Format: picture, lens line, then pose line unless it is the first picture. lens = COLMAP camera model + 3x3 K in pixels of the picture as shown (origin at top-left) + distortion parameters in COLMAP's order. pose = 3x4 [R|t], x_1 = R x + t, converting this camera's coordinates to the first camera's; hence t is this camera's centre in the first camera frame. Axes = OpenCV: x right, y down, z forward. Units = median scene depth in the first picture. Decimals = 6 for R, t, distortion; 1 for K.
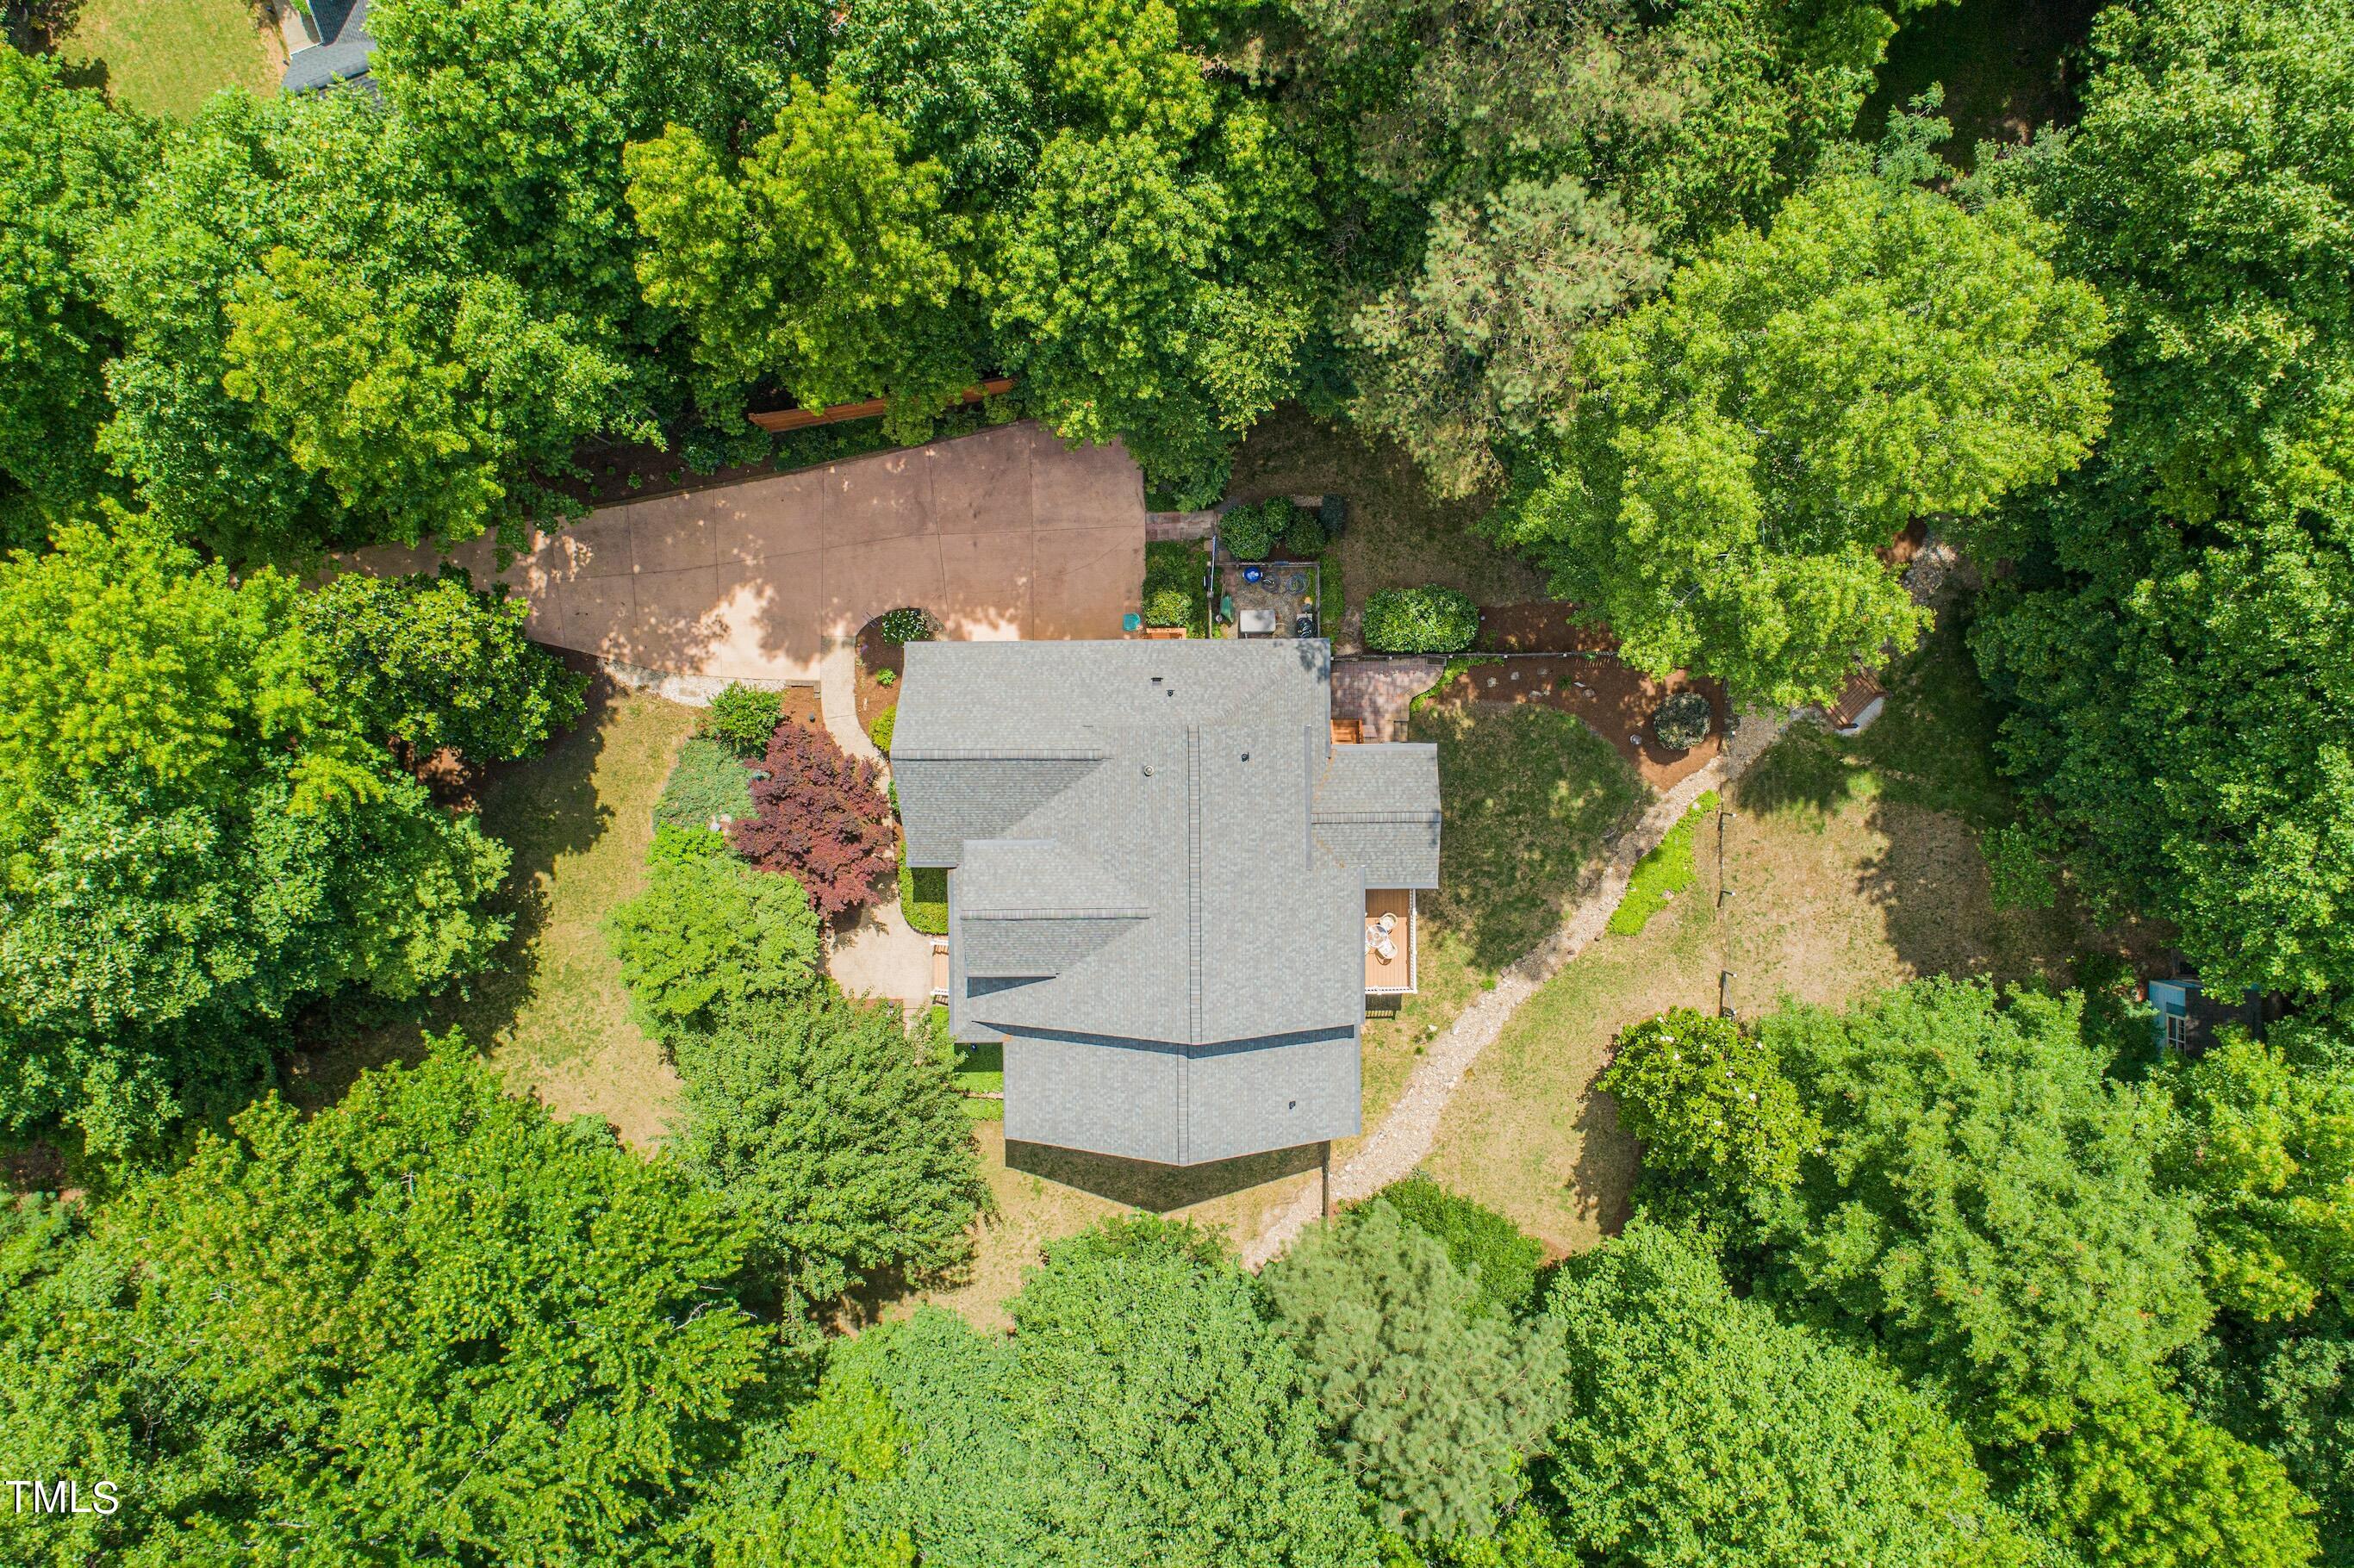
lens RADIAL K [[1578.0, 0, 1177.0], [0, 1578.0, 784.0], [0, 0, 1]] dist [-0.005884, 0.005839]
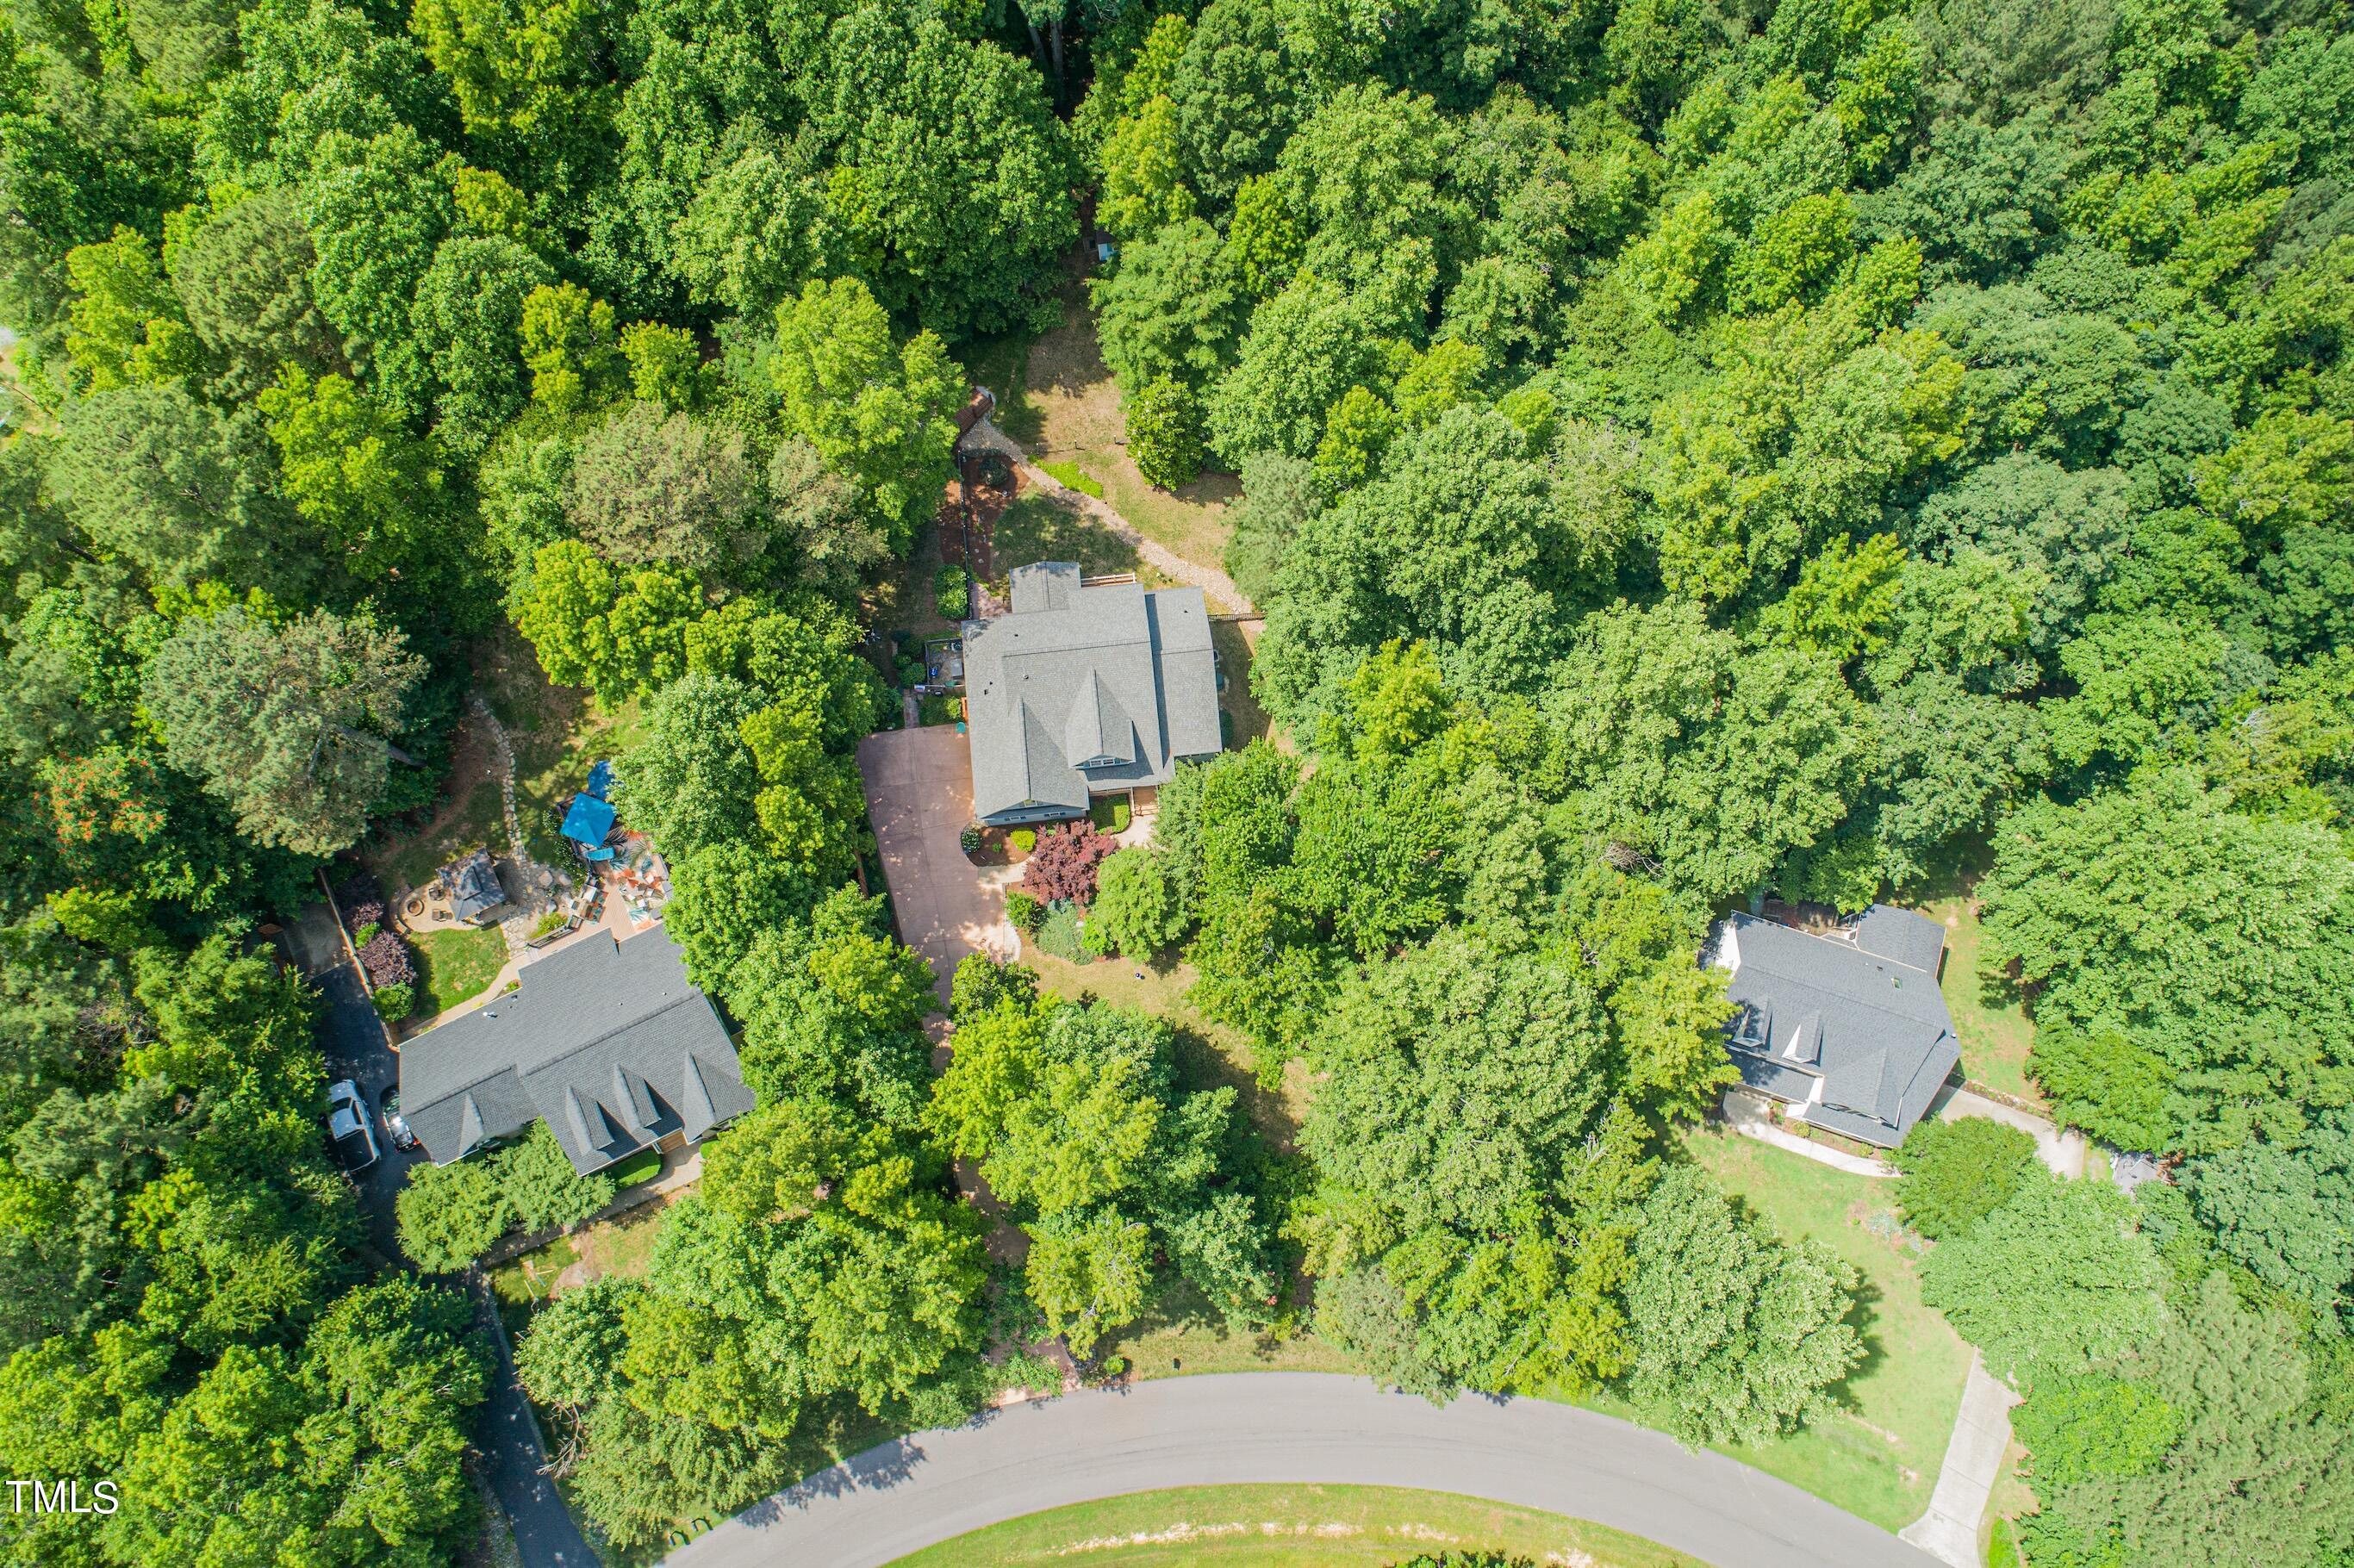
lens RADIAL K [[1578.0, 0, 1177.0], [0, 1578.0, 784.0], [0, 0, 1]] dist [-0.005884, 0.005839]
pose [[-0.097104, -0.959699, 0.263722, -0.865554], [0.995178, -0.097304, 0.012335, 0.180920], [0.013823, 0.263648, 0.964520, -1.182523]]
